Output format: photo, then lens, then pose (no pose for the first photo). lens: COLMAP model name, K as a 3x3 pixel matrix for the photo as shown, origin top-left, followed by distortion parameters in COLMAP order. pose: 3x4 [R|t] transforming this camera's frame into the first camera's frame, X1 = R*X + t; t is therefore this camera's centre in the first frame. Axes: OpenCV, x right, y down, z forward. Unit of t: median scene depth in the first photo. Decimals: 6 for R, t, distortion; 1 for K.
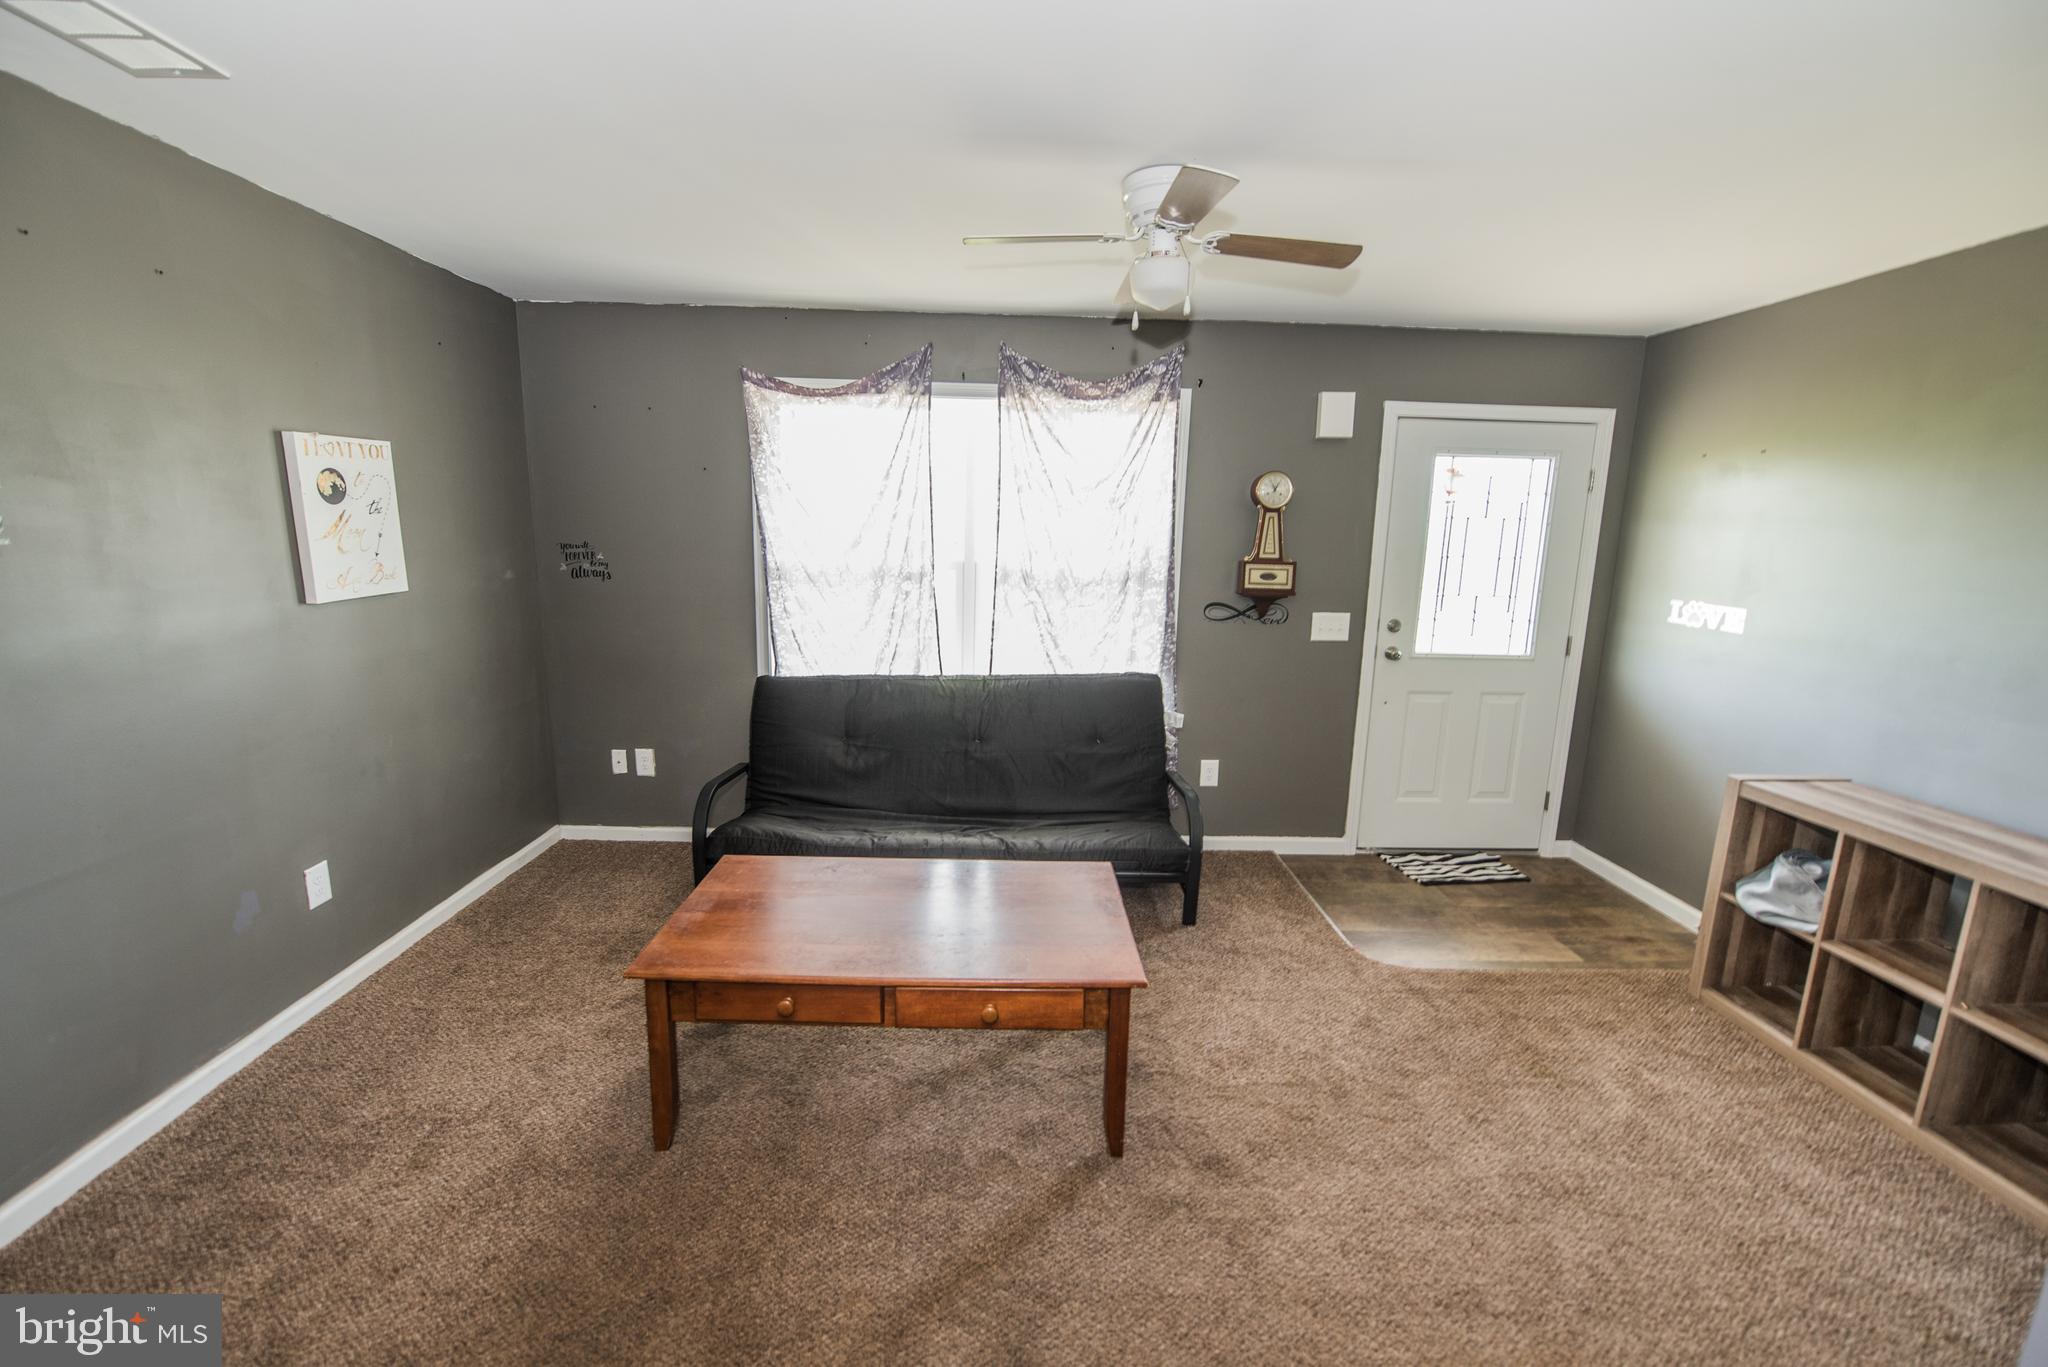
lens RADIAL K [[841.3, 0, 1021.2], [0, 841.3, 684.6], [0, 0, 1]] dist [-0.011709, -0.003389]
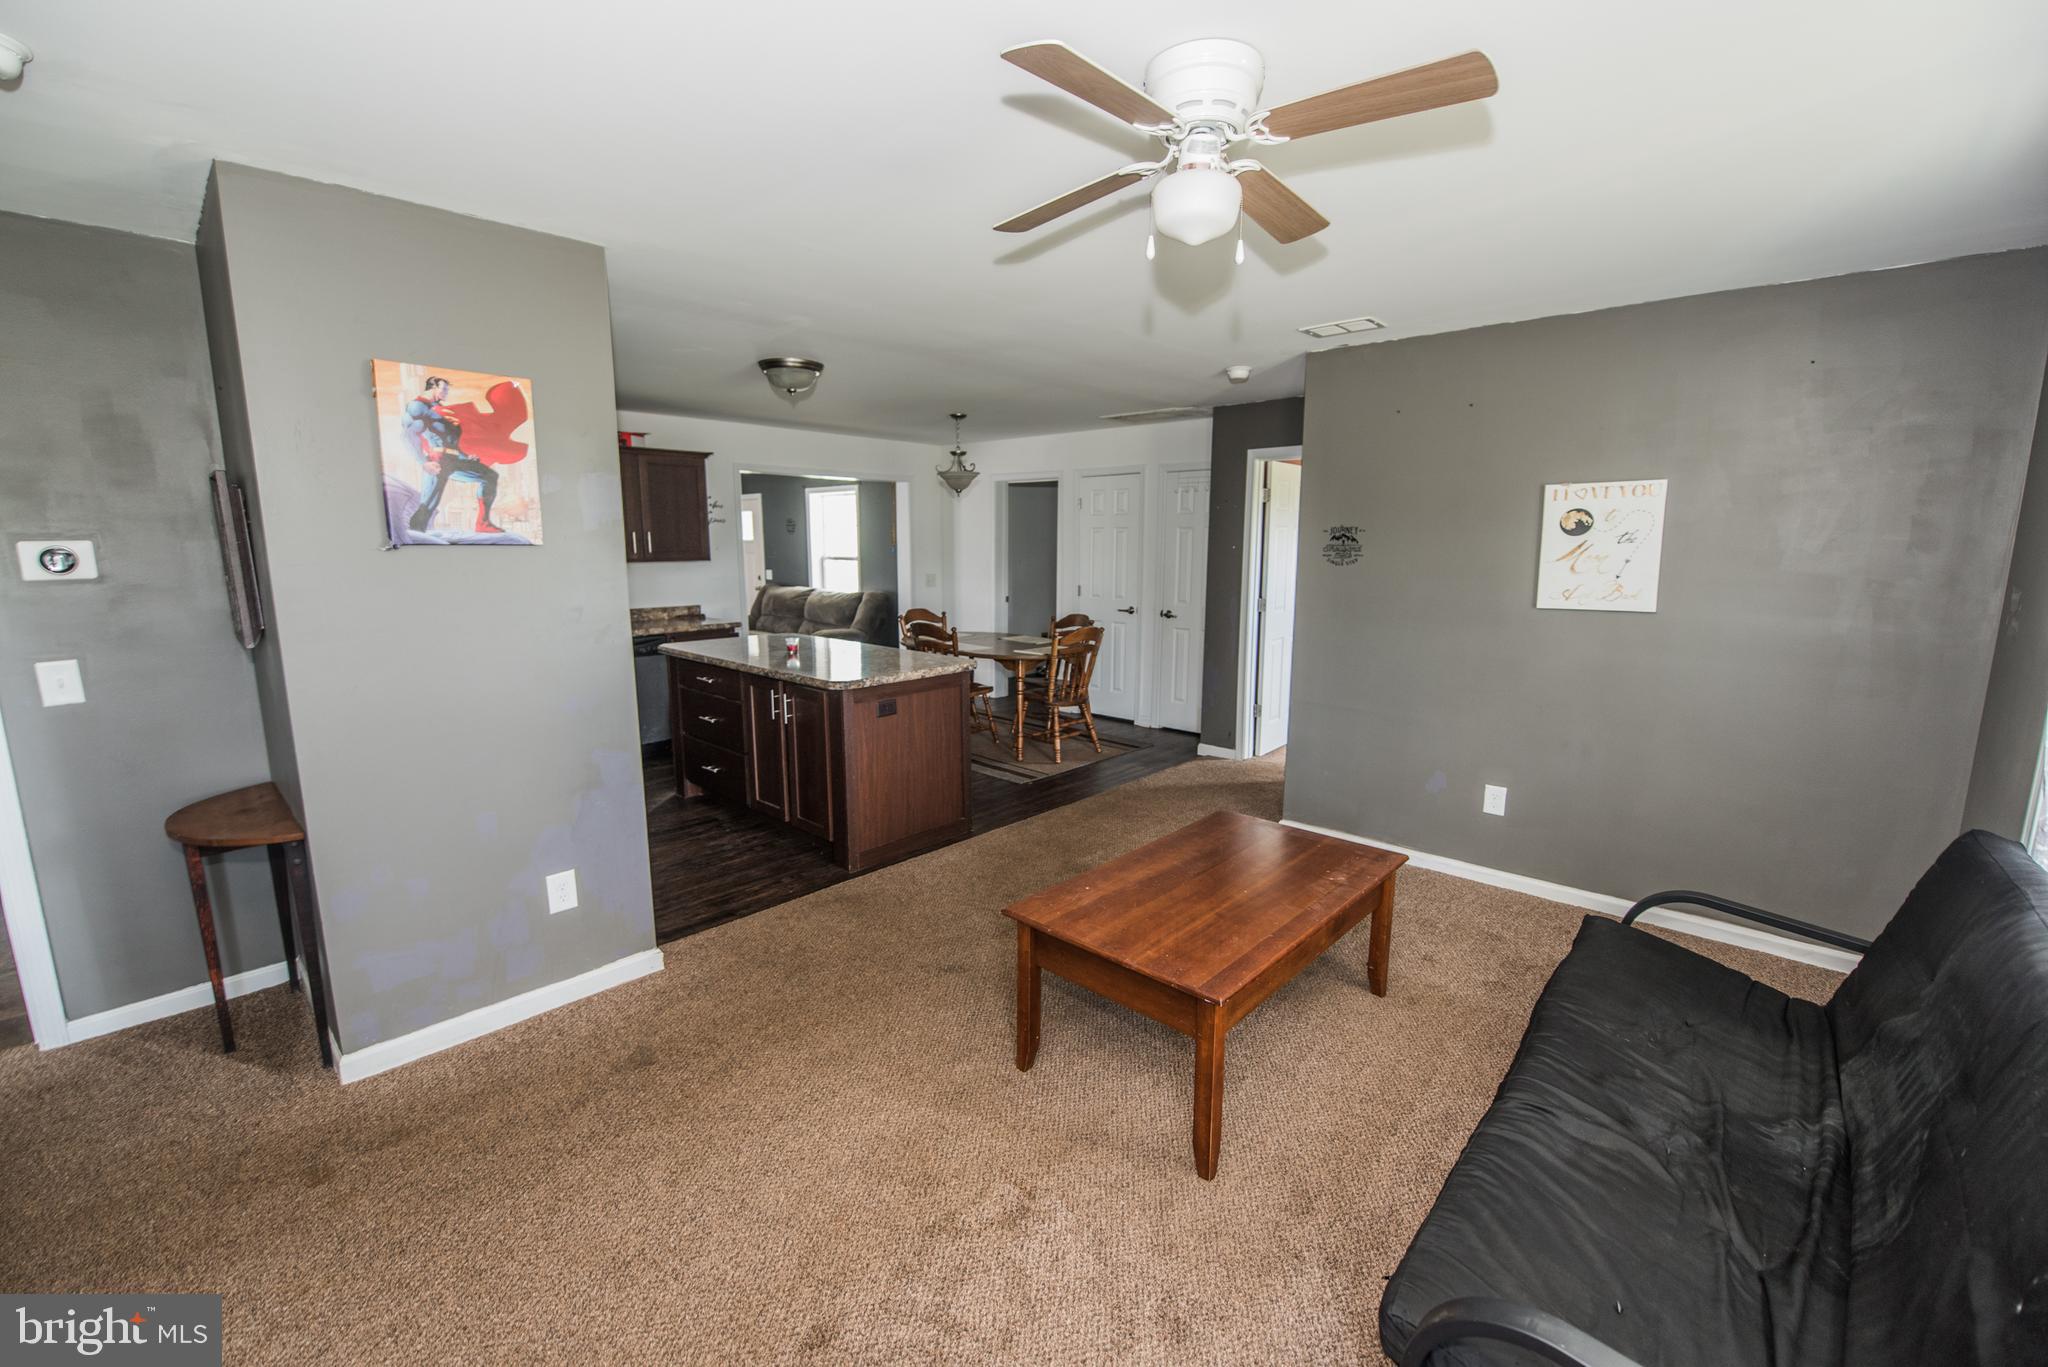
lens RADIAL K [[841.3, 0, 1020.5], [0, 841.3, 682.4], [0, 0, 1]] dist [-0.011709, -0.003389]
pose [[-0.696627, 0.094503, -0.711182, 0.502950], [-0.152601, 0.949084, 0.275594, -0.154484], [0.701016, 0.300513, -0.646737, 0.888622]]
